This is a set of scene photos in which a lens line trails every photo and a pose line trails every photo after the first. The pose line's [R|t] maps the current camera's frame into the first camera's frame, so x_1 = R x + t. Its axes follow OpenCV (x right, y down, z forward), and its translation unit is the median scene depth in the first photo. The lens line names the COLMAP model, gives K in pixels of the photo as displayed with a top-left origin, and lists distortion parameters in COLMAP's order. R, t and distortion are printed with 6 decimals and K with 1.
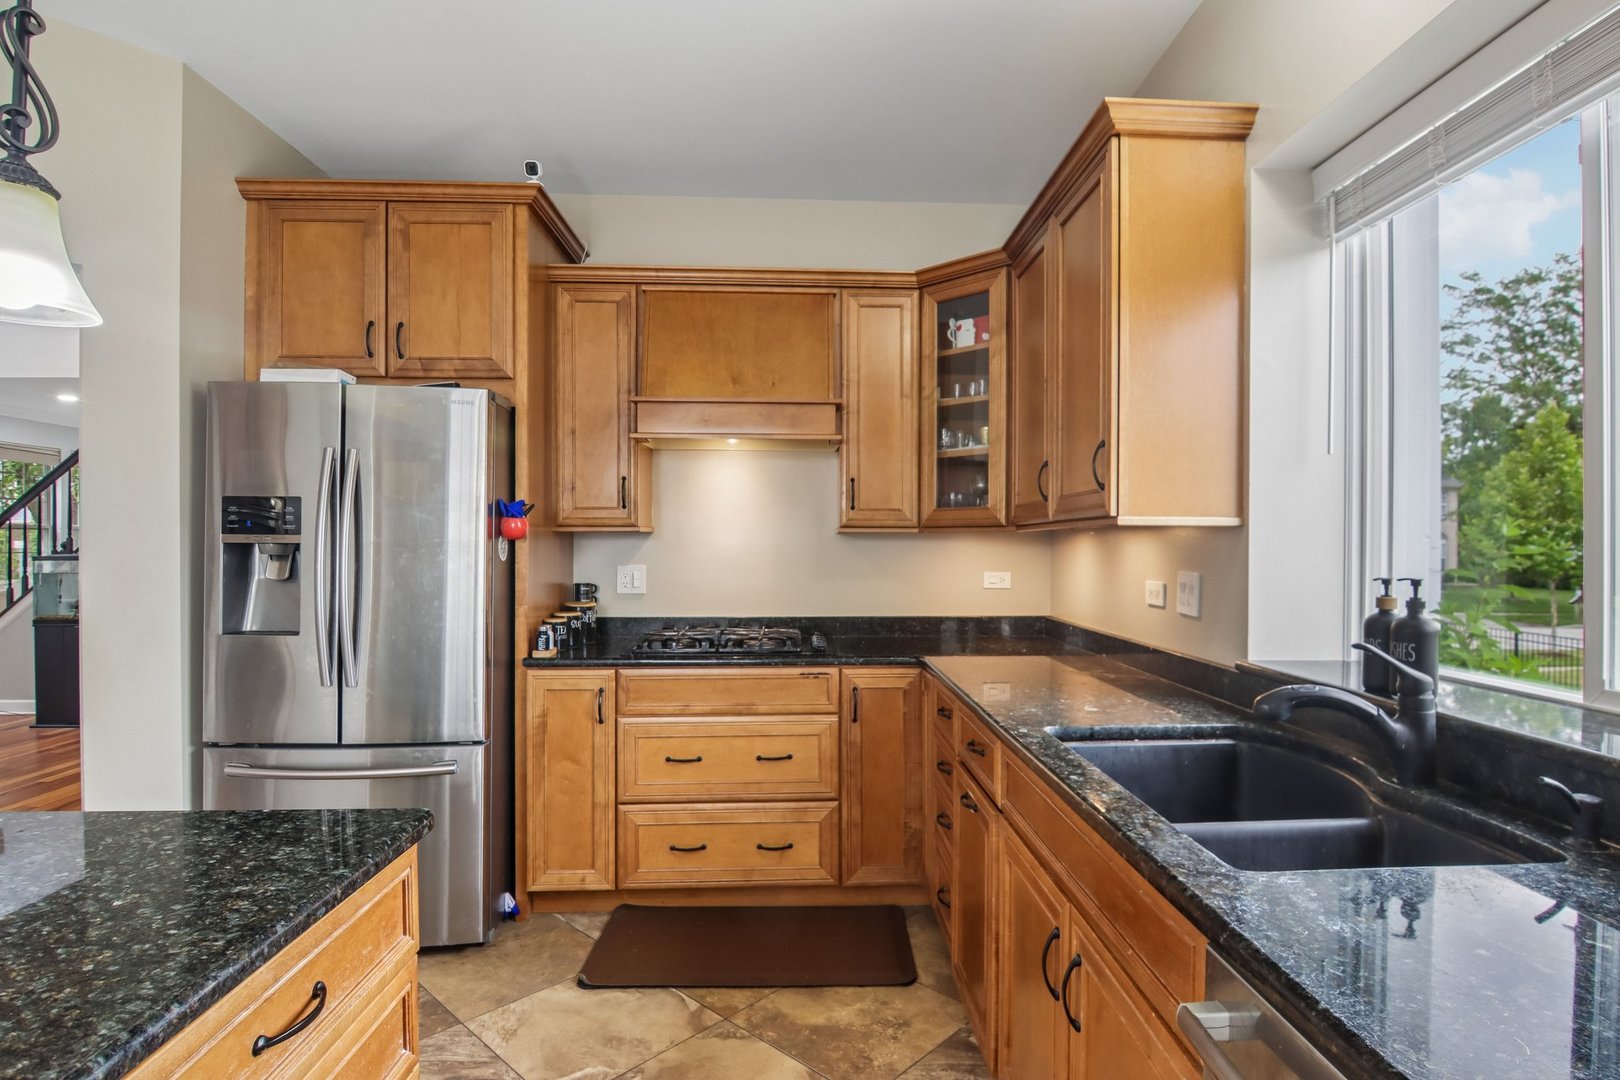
lens RADIAL K [[830.2, 0, 821.6], [0, 830.2, 546.5], [0, 0, 1]] dist [-0.006417, -0.011032]
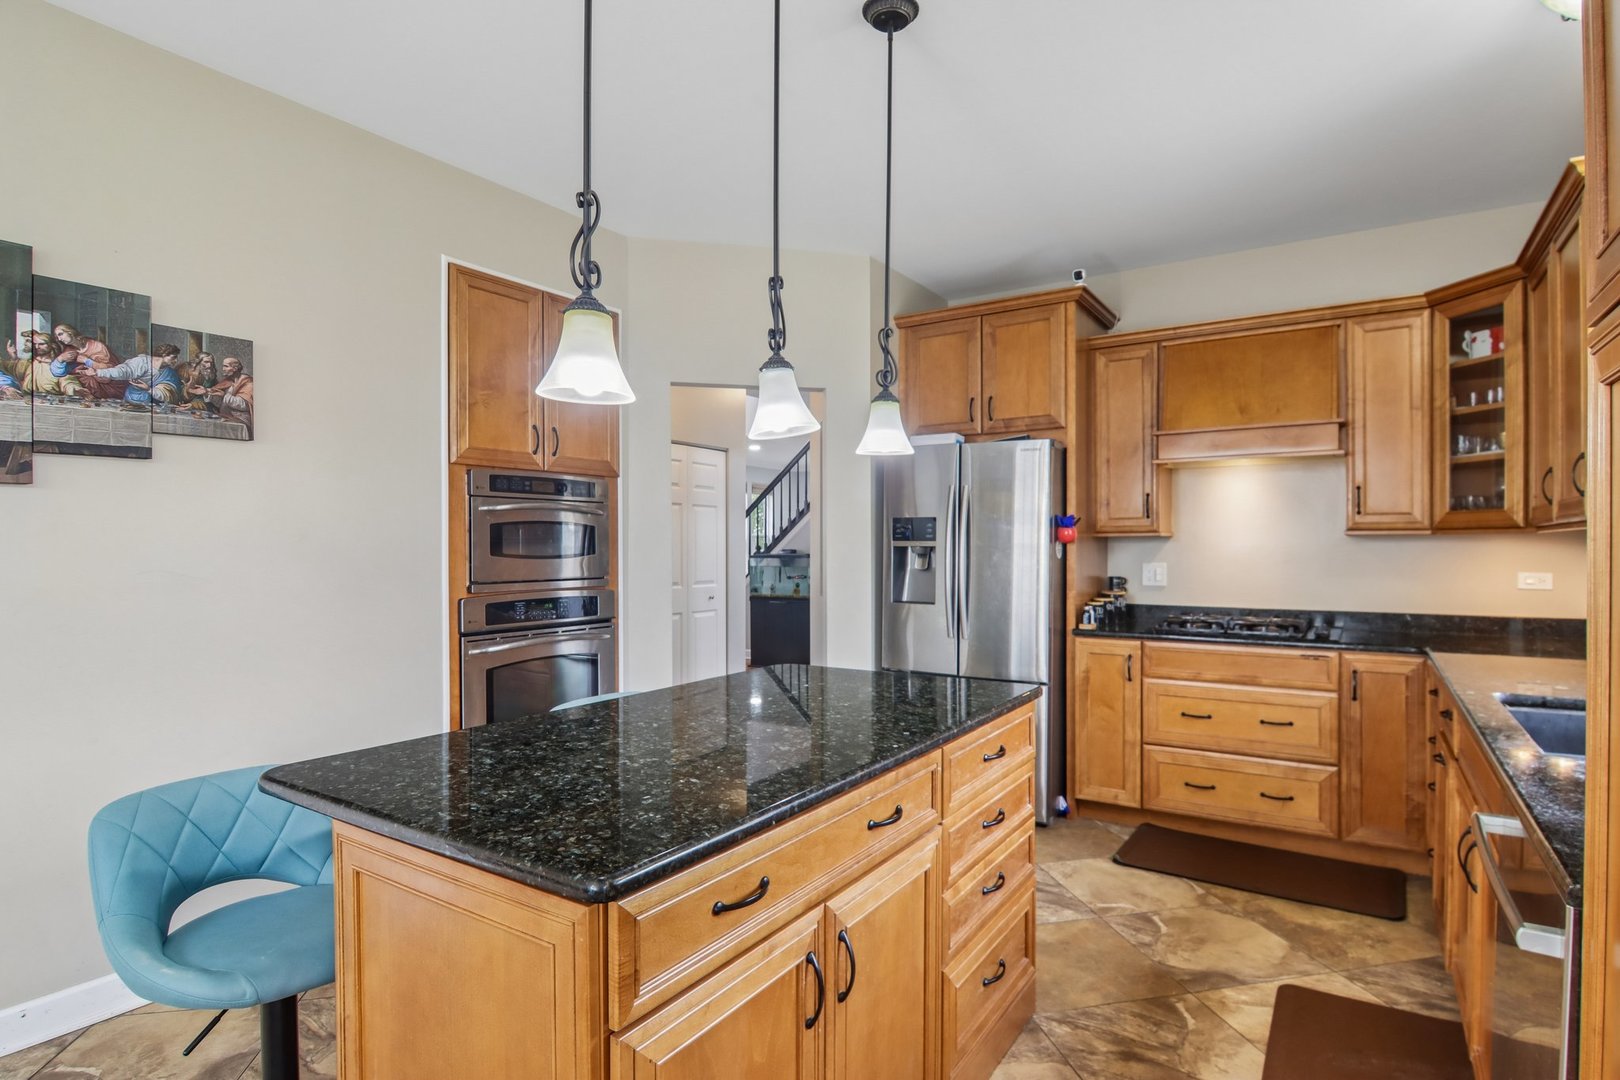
lens RADIAL K [[830.2, 0, 849.6], [0, 830.2, 553.7], [0, 0, 1]] dist [-0.006417, -0.011032]
pose [[0.835662, 0.000880, -0.549244, 0.085340], [0.003096, 0.999975, 0.006313, -0.000687], [0.549236, -0.006976, 0.835638, -0.344691]]
